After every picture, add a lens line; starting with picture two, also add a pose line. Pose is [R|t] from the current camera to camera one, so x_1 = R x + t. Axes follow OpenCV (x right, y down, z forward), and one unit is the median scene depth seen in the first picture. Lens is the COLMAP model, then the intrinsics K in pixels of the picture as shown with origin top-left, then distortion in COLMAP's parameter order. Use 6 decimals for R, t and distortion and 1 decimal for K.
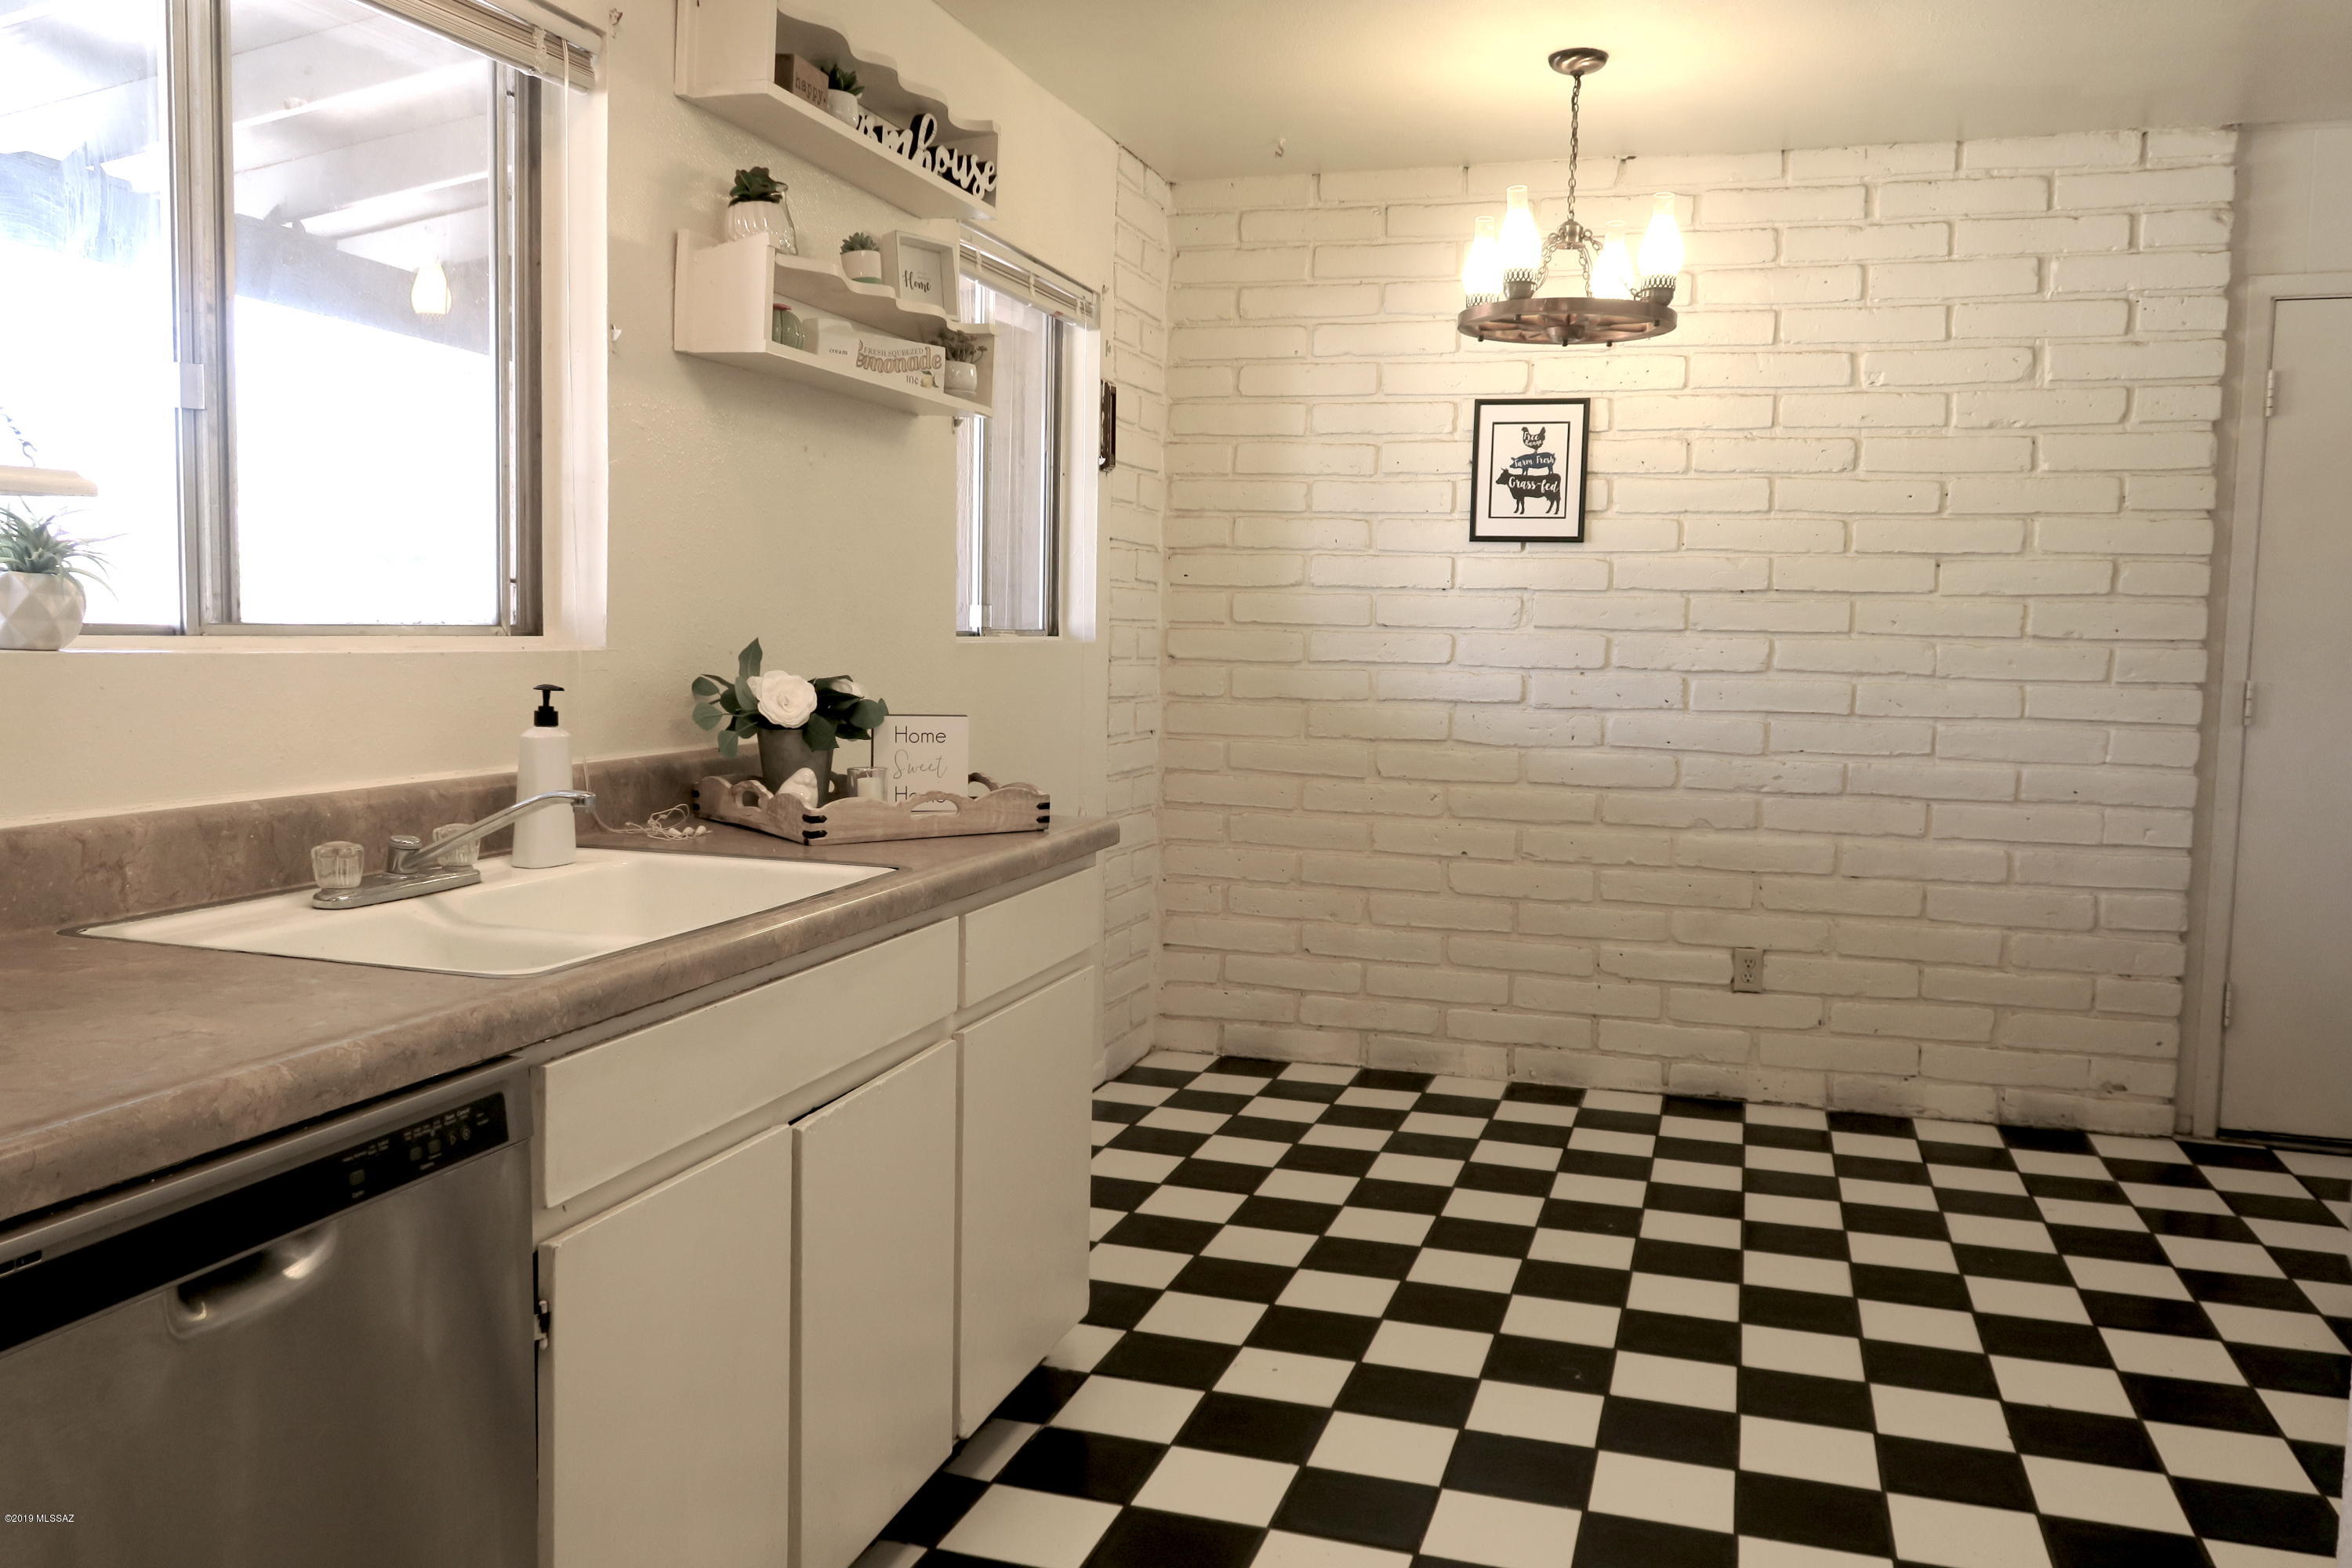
lens RADIAL K [[1867.1, 0, 1176.0], [0, 1867.1, 784.0], [0, 0, 1]] dist [0.015104, -0.002921]
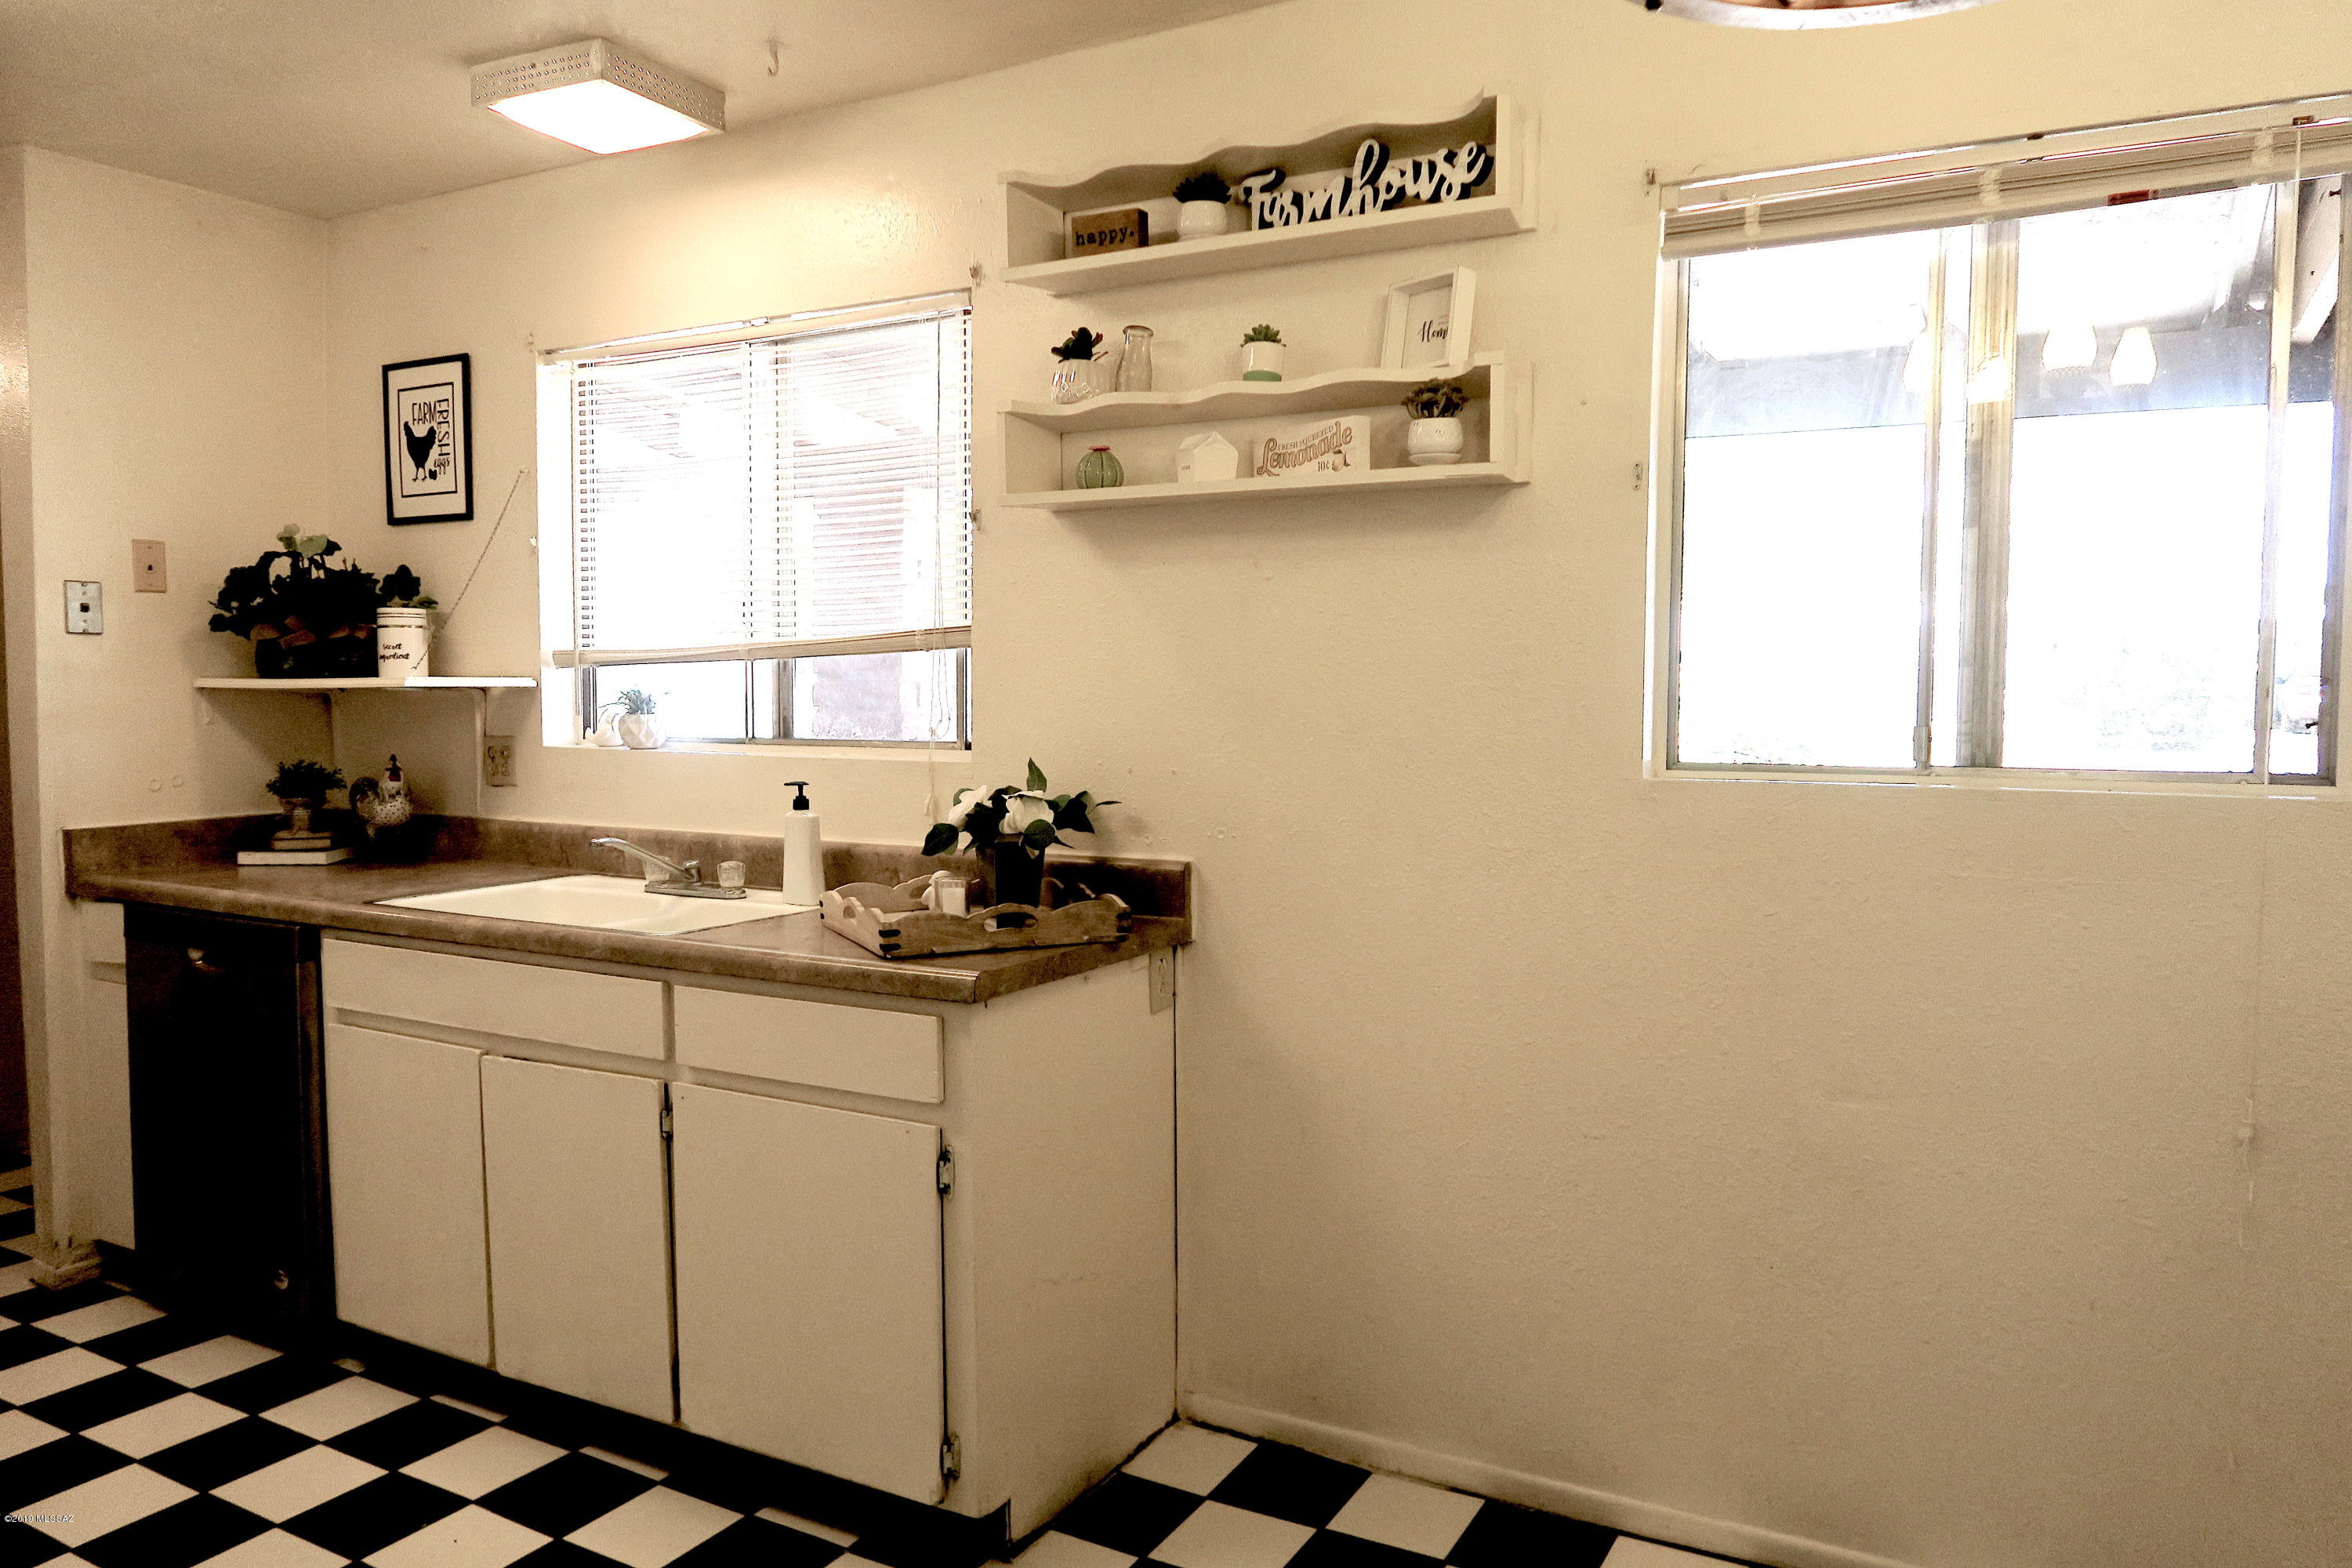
lens RADIAL K [[1607.7, 0, 1176.0], [0, 1607.7, 784.0], [0, 0, 1]] dist [-0.002417, -0.000358]
pose [[-0.205653, 0.039855, -0.977813, 0.431783], [-0.087957, 0.994374, 0.059029, -0.077587], [0.974664, 0.098145, -0.200991, 0.785700]]
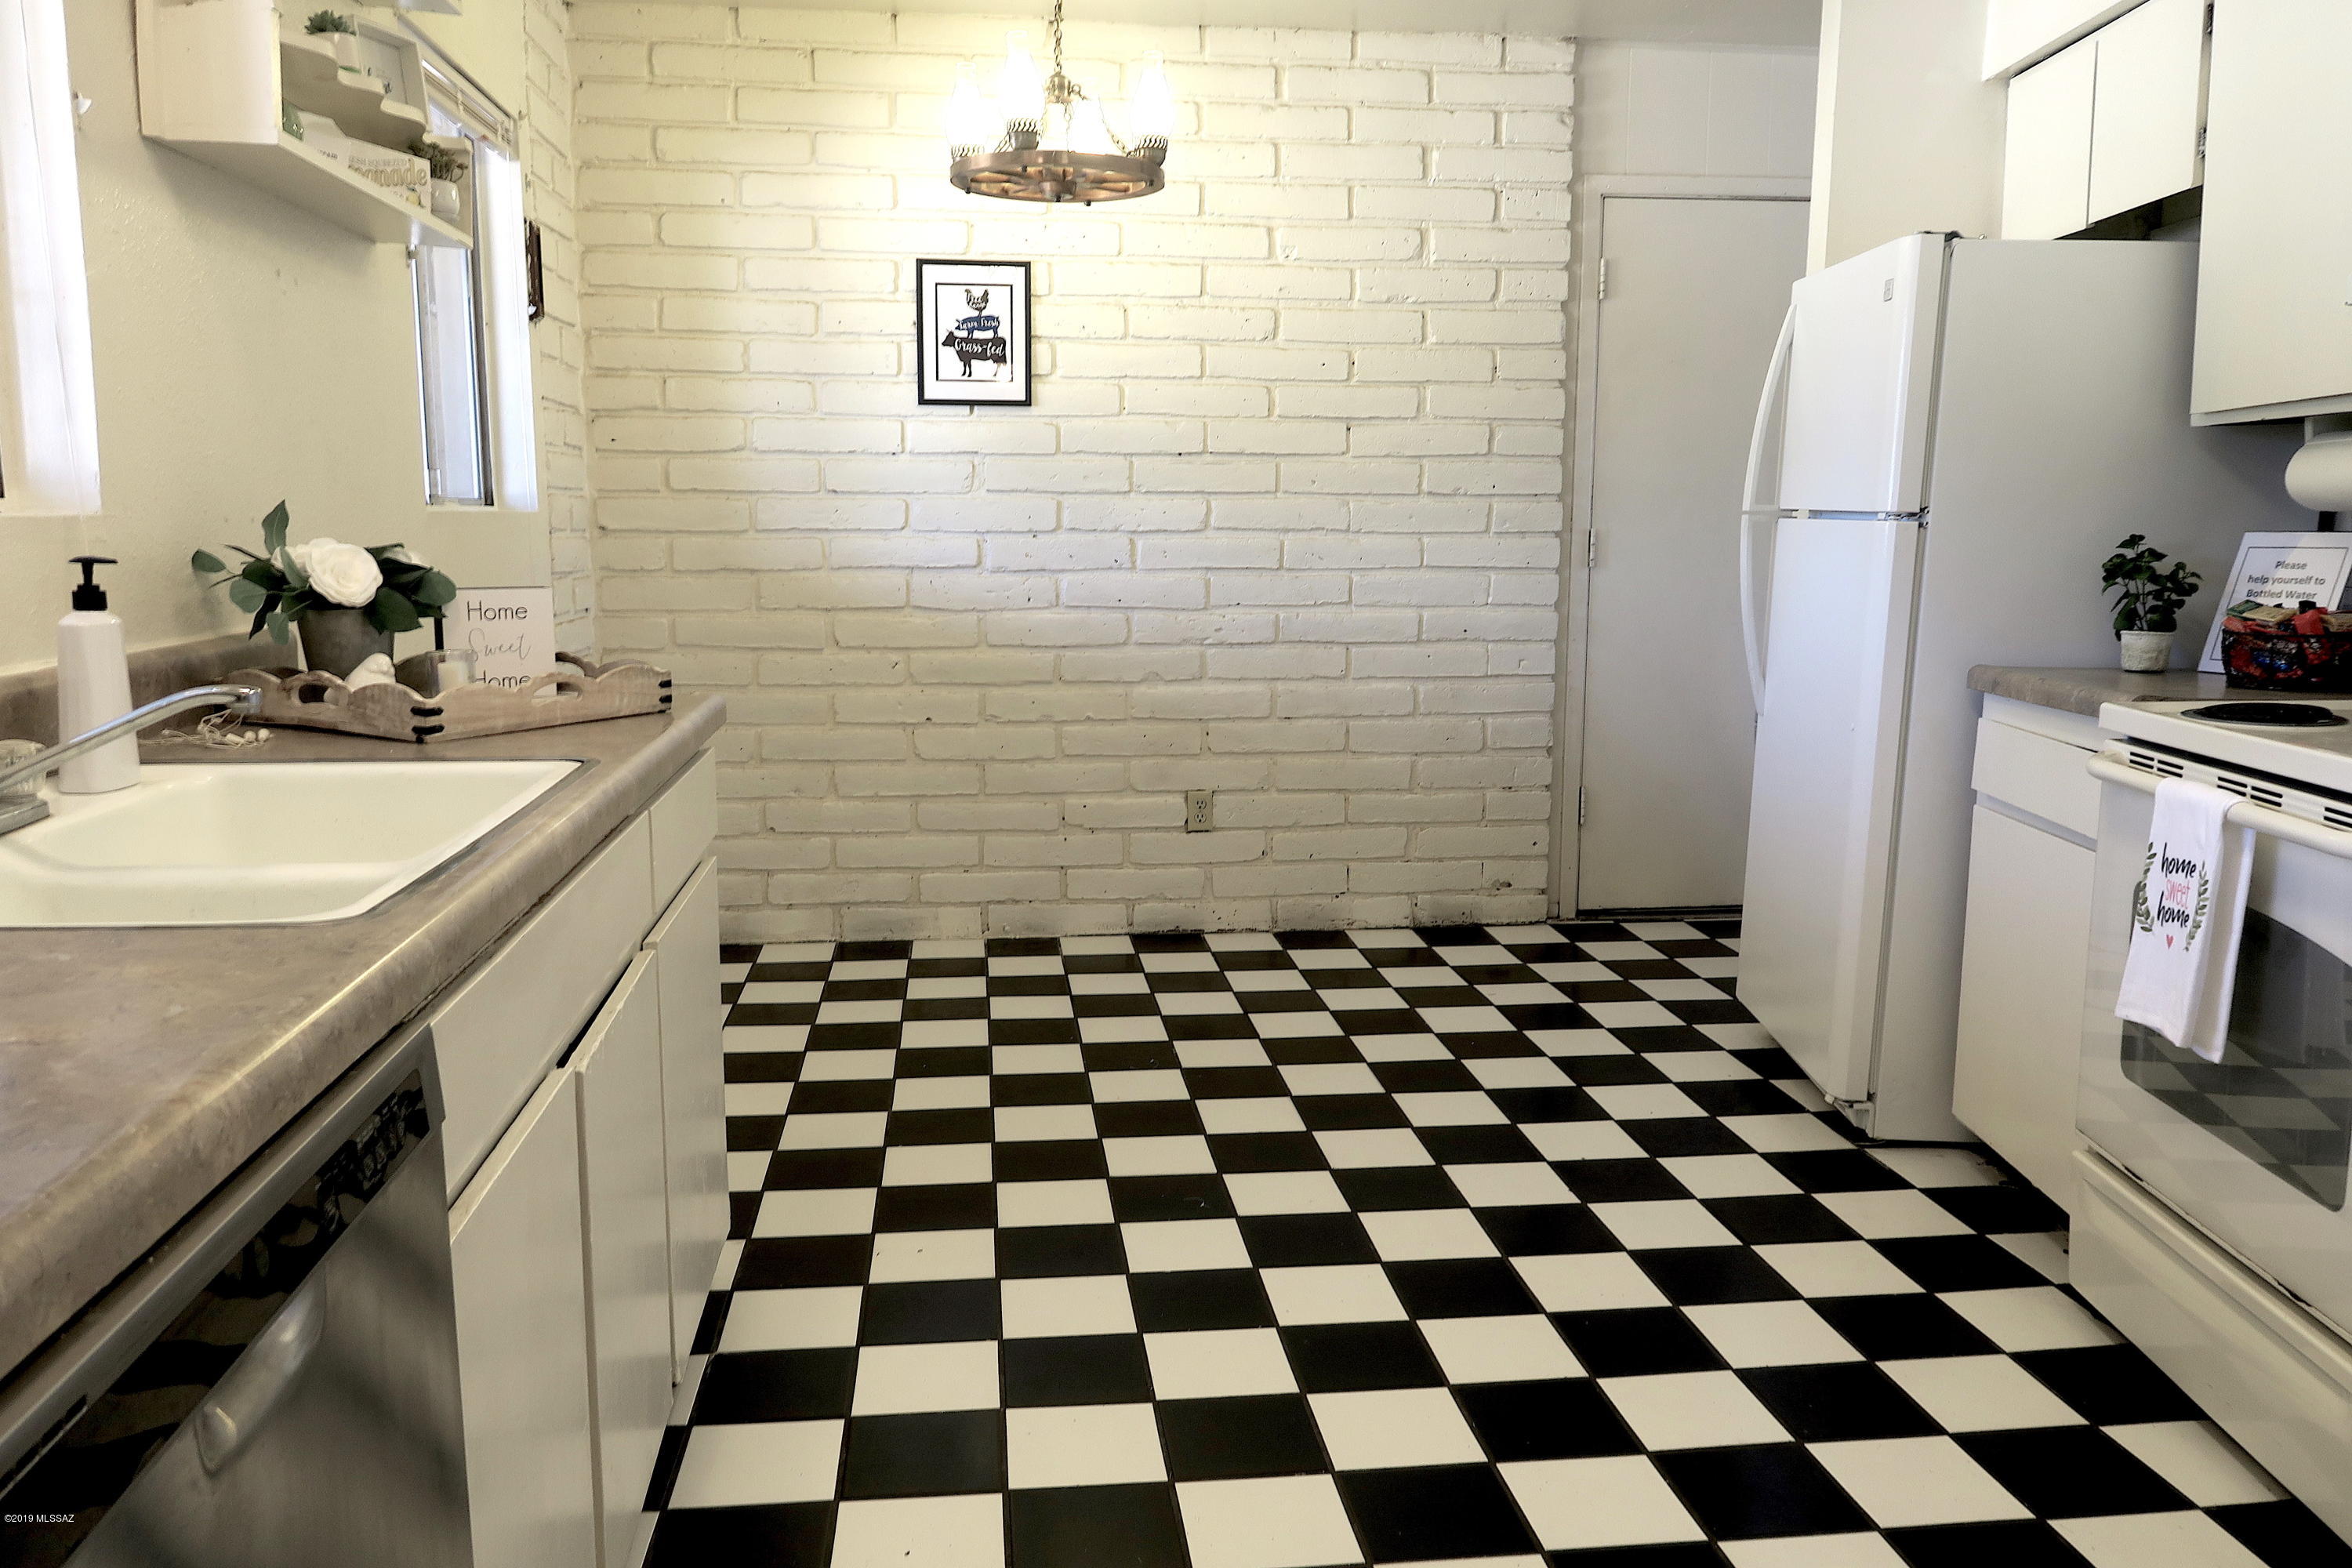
lens RADIAL K [[1792.6, 0, 1176.0], [0, 1792.6, 784.0], [0, 0, 1]] dist [0.012149, 0.000043]
pose [[0.916132, -0.076753, 0.393461, -0.113634], [0.049383, 0.995632, 0.079237, 0.002019], [-0.397824, -0.053162, 0.915920, 0.066687]]
